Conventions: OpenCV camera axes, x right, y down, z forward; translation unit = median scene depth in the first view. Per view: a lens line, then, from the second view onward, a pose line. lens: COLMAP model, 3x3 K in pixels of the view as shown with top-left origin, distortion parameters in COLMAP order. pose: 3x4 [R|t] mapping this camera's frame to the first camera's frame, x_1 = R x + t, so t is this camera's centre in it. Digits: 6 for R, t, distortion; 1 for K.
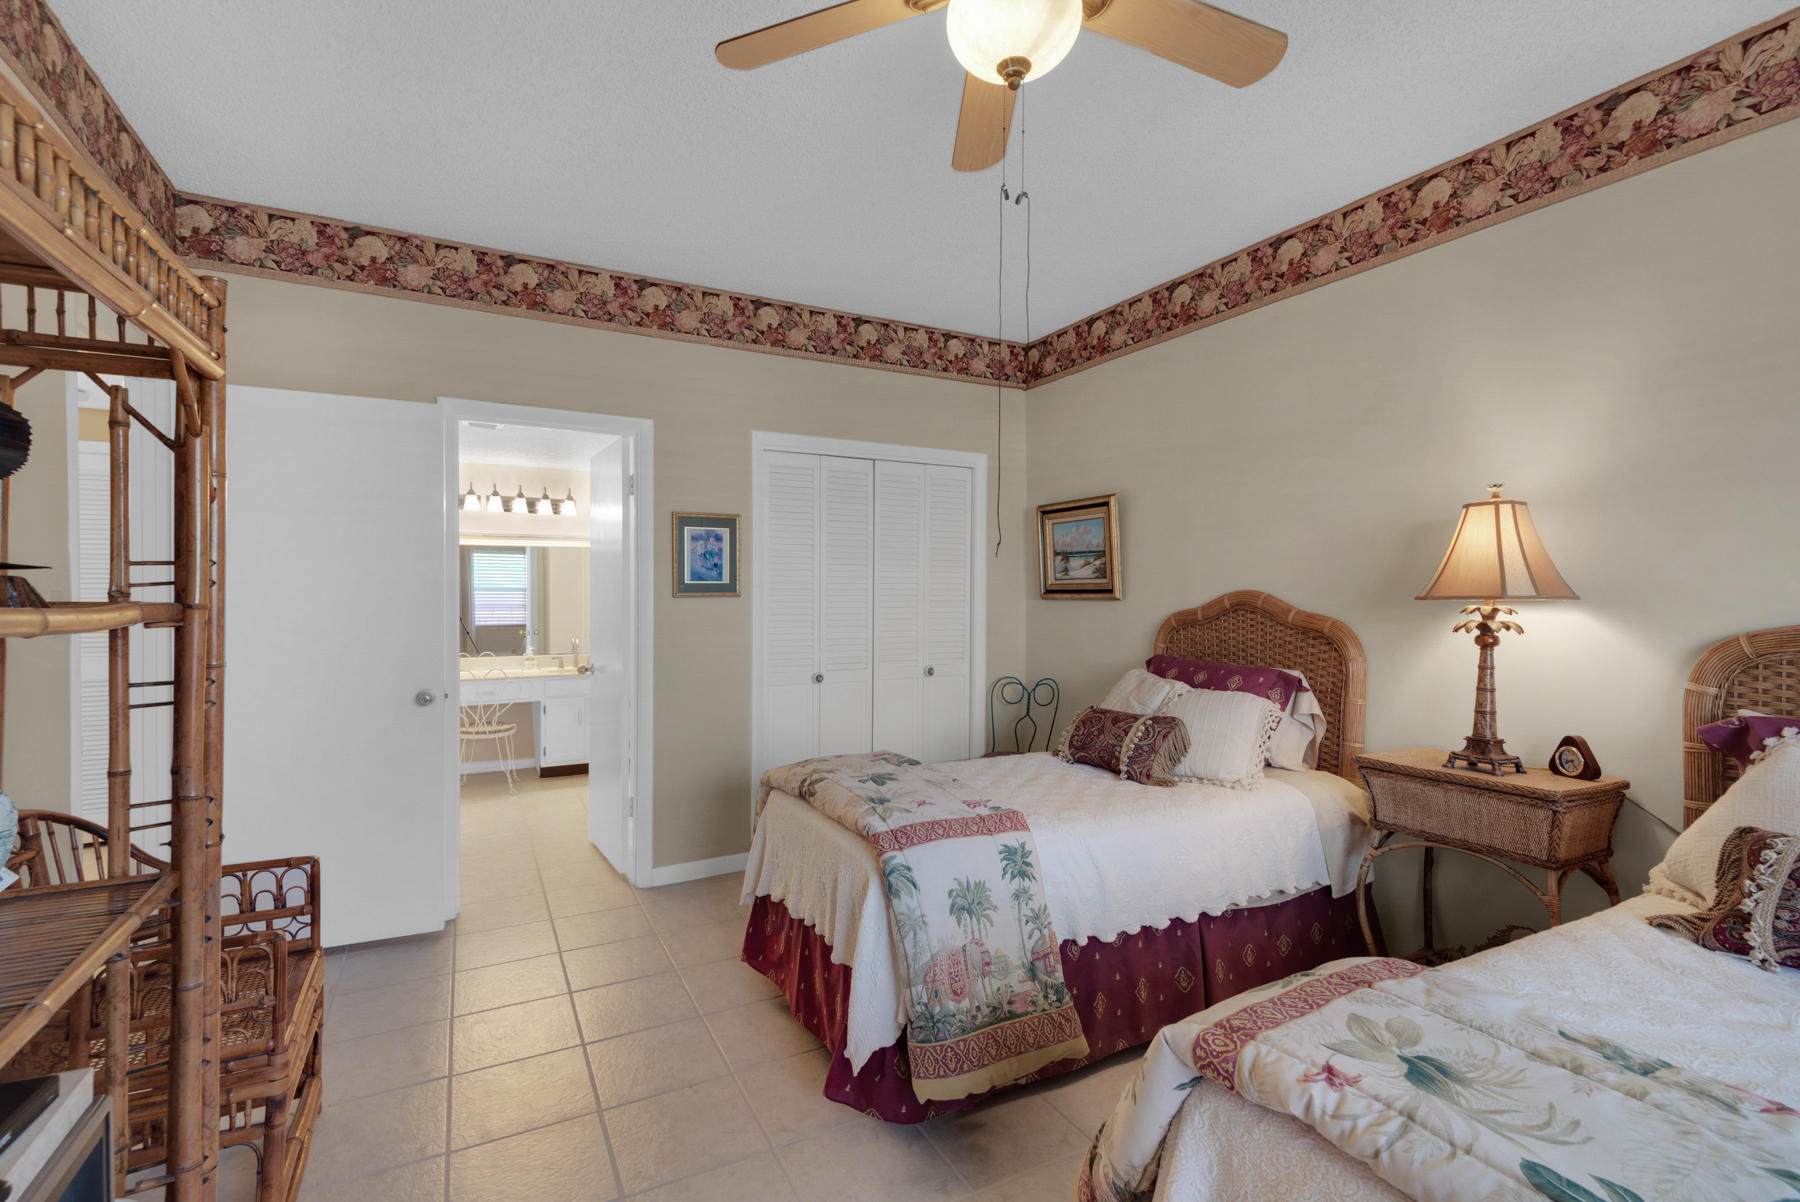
lens RADIAL K [[825.1, 0, 897.7], [0, 825.1, 597.3], [0, 0, 1]] dist [0.023334, -0.007603]
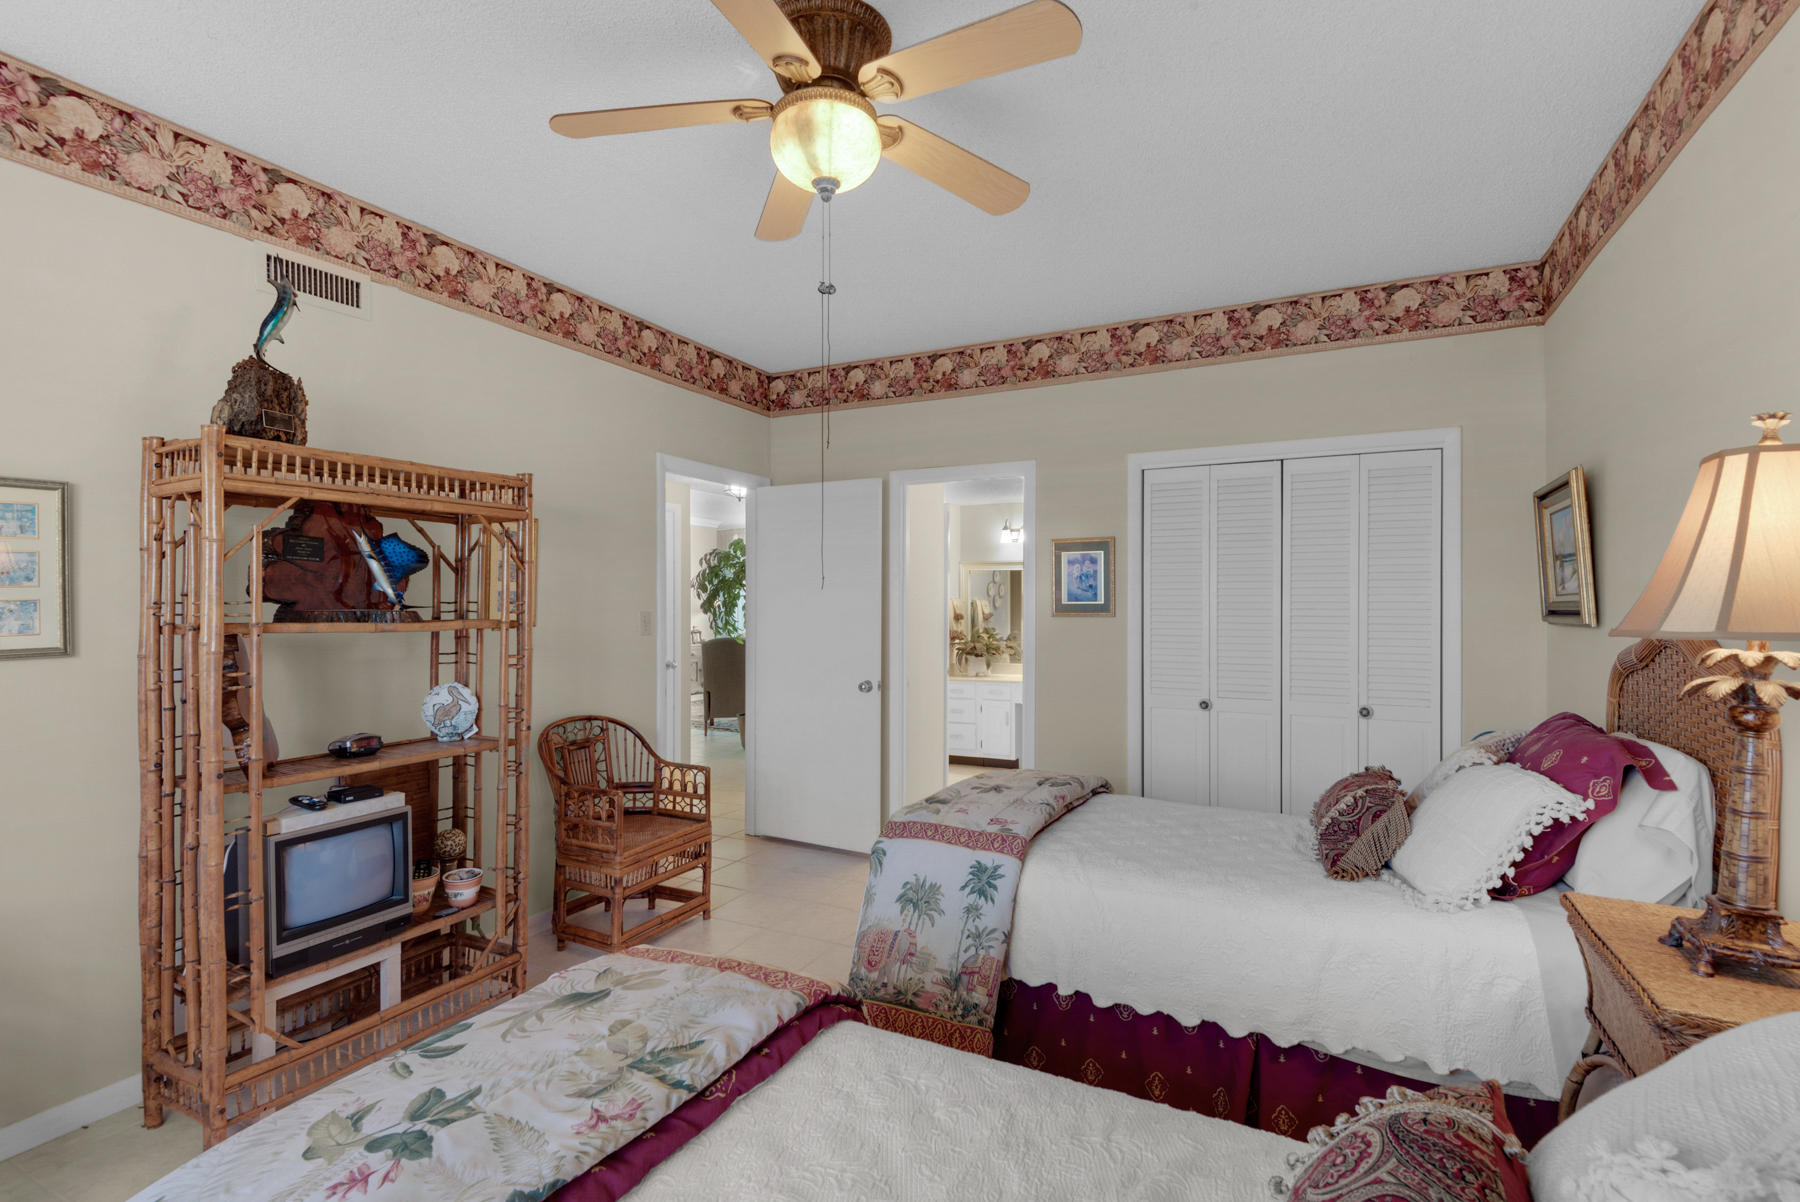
lens RADIAL K [[852.4, 0, 892.6], [0, 852.4, 600.1], [0, 0, 1]] dist [0.012750, -0.006095]
pose [[0.575795, -0.006661, -0.817567, 0.820650], [-0.003956, 0.999932, -0.010933, -0.013524], [0.817585, 0.009529, 0.575729, 0.256016]]
